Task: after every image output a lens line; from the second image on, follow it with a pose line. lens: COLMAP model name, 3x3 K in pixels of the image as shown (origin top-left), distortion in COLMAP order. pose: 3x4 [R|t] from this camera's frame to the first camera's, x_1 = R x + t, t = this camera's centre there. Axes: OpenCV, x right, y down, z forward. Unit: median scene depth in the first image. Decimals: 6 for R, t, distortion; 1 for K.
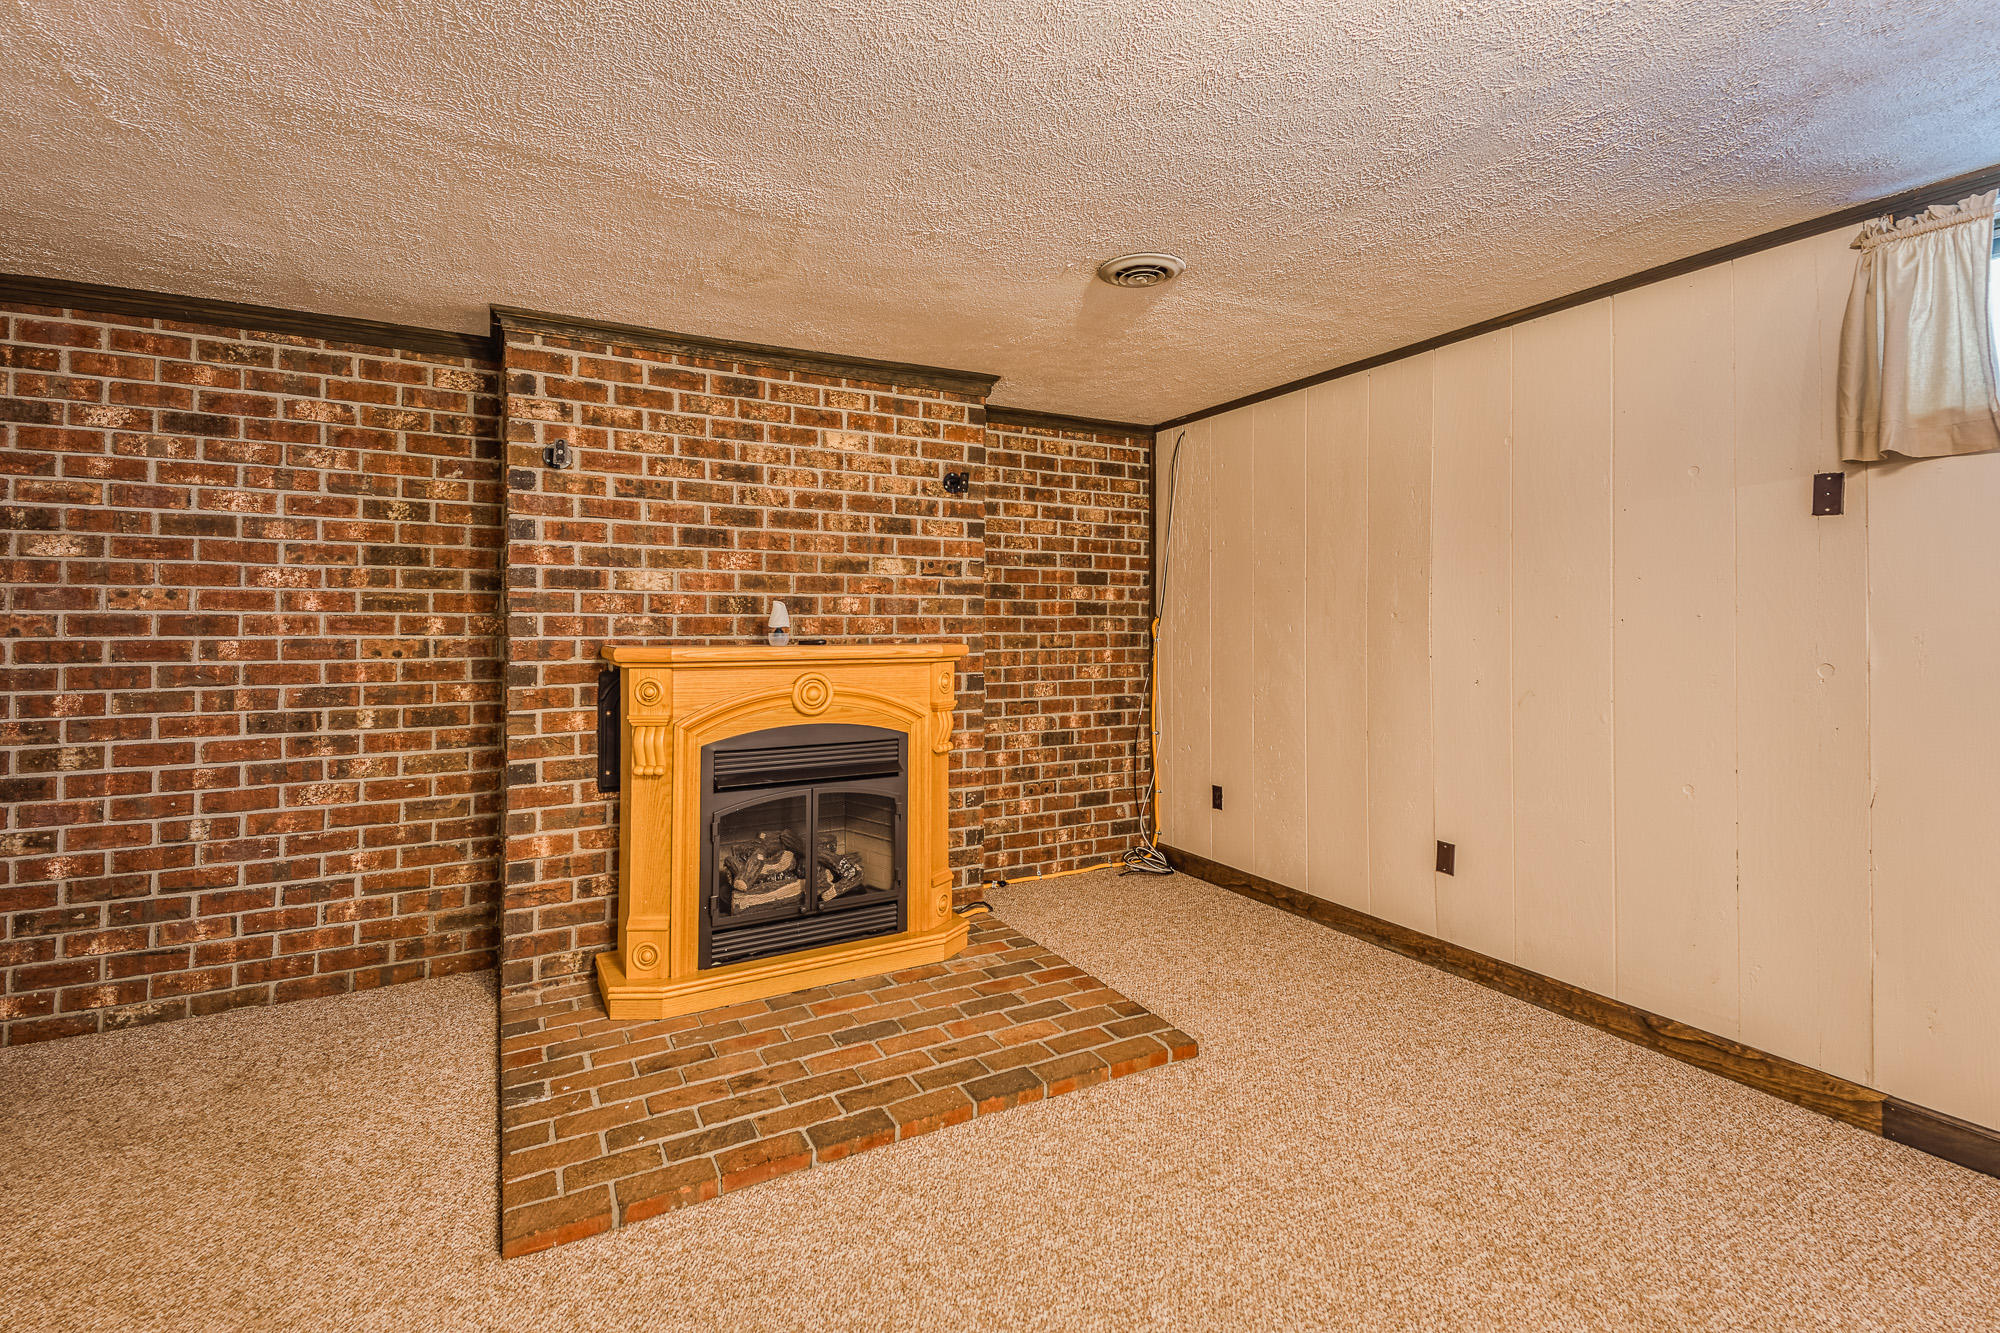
lens RADIAL K [[949.0, 0, 997.5], [0, 949.0, 617.1], [0, 0, 1]] dist [0.077416, -0.039226]
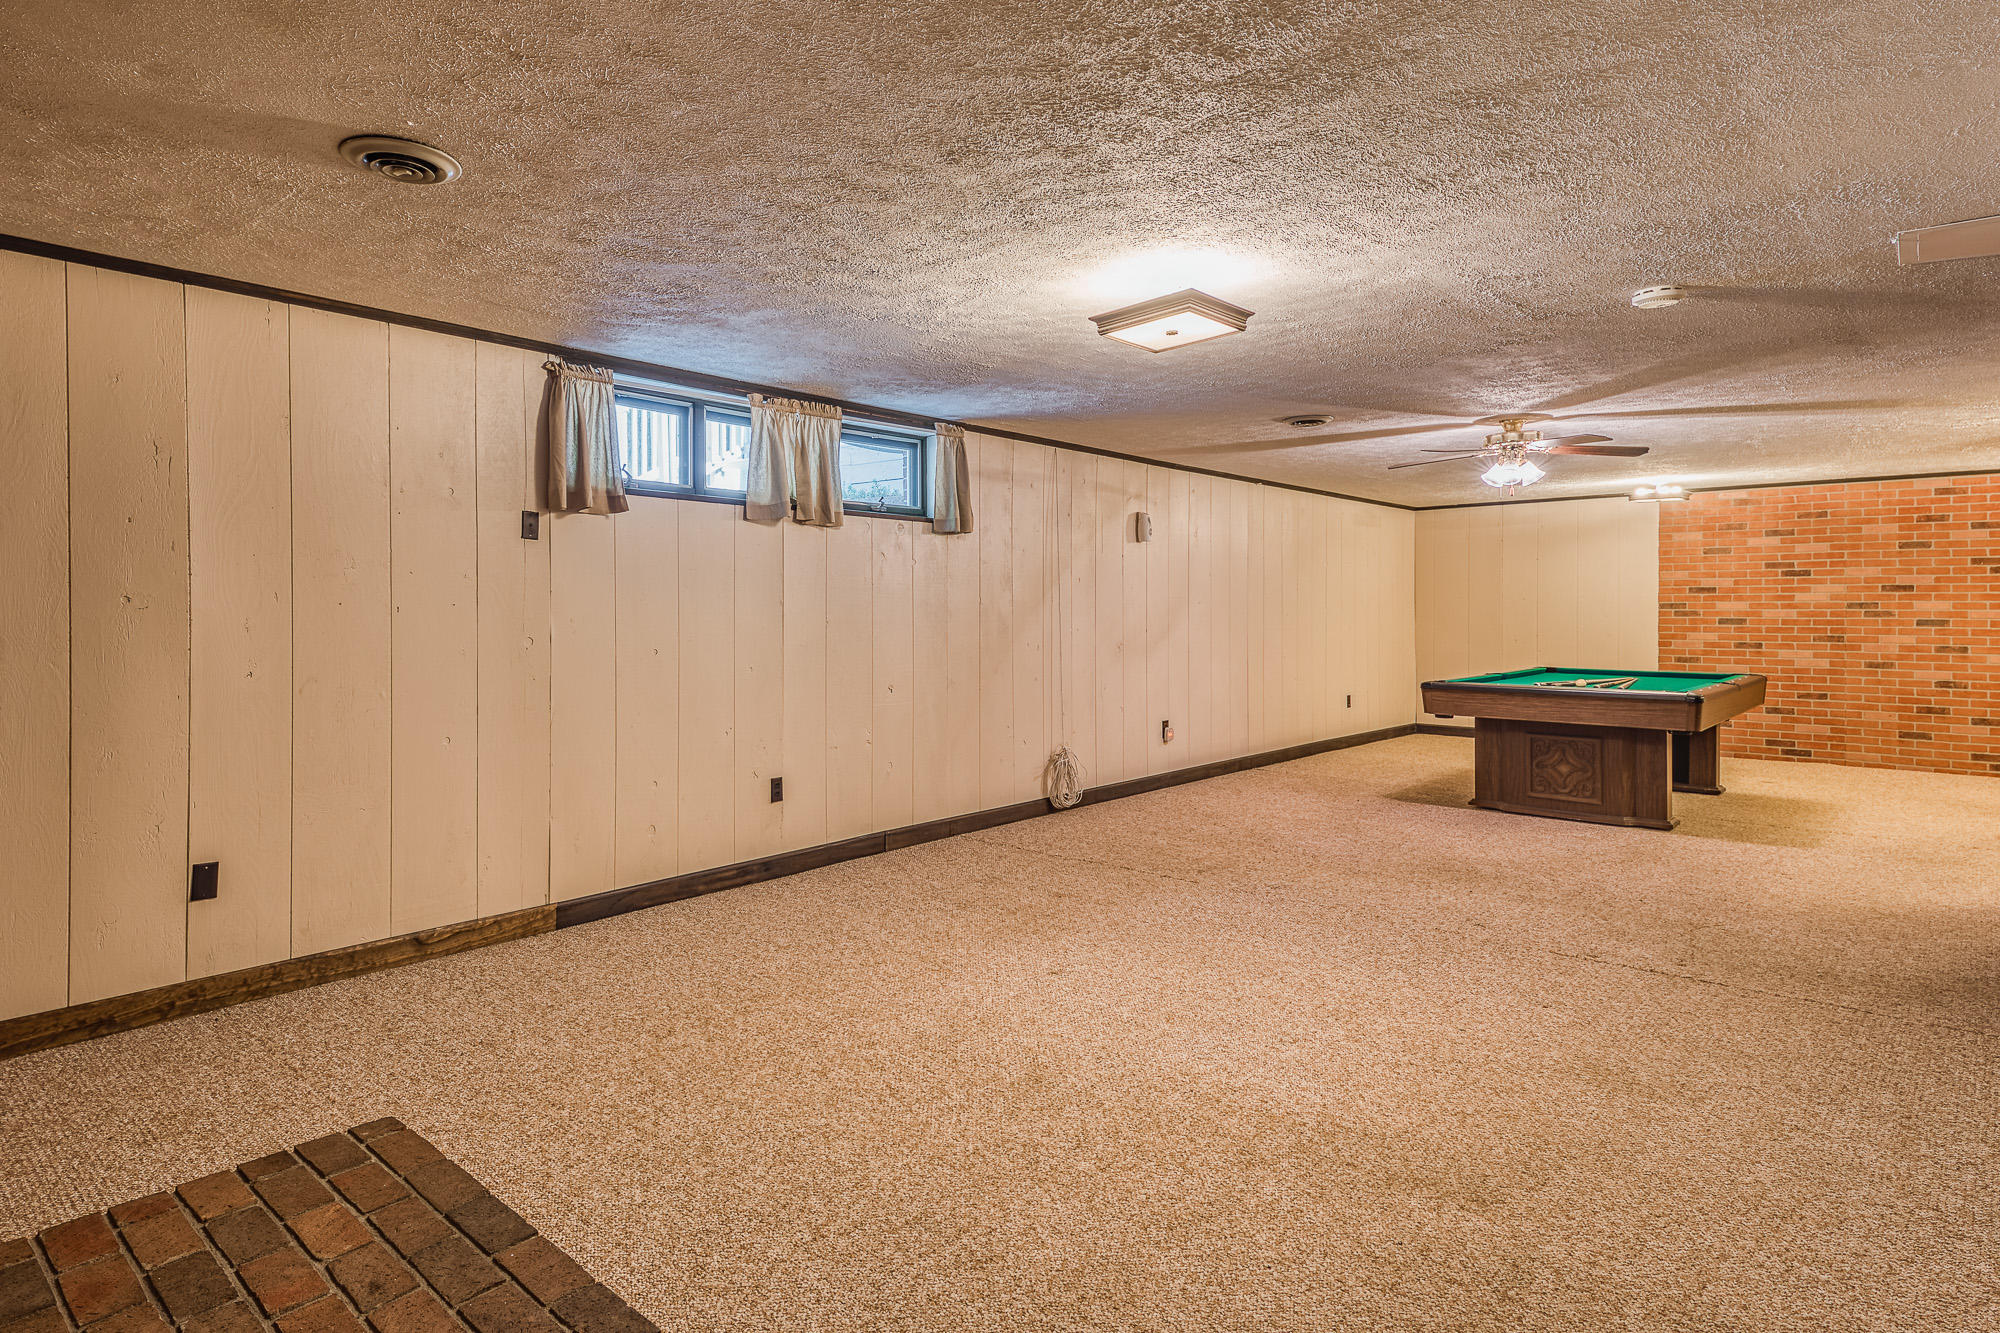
lens RADIAL K [[969.2, 0, 1003.5], [0, 969.2, 624.3], [0, 0, 1]] dist [0.000288, -0.000633]
pose [[-0.377307, -0.005067, 0.926074, -1.030317], [-0.000613, 0.999986, 0.005222, 0.024678], [-0.926088, 0.001402, -0.377305, 1.134266]]
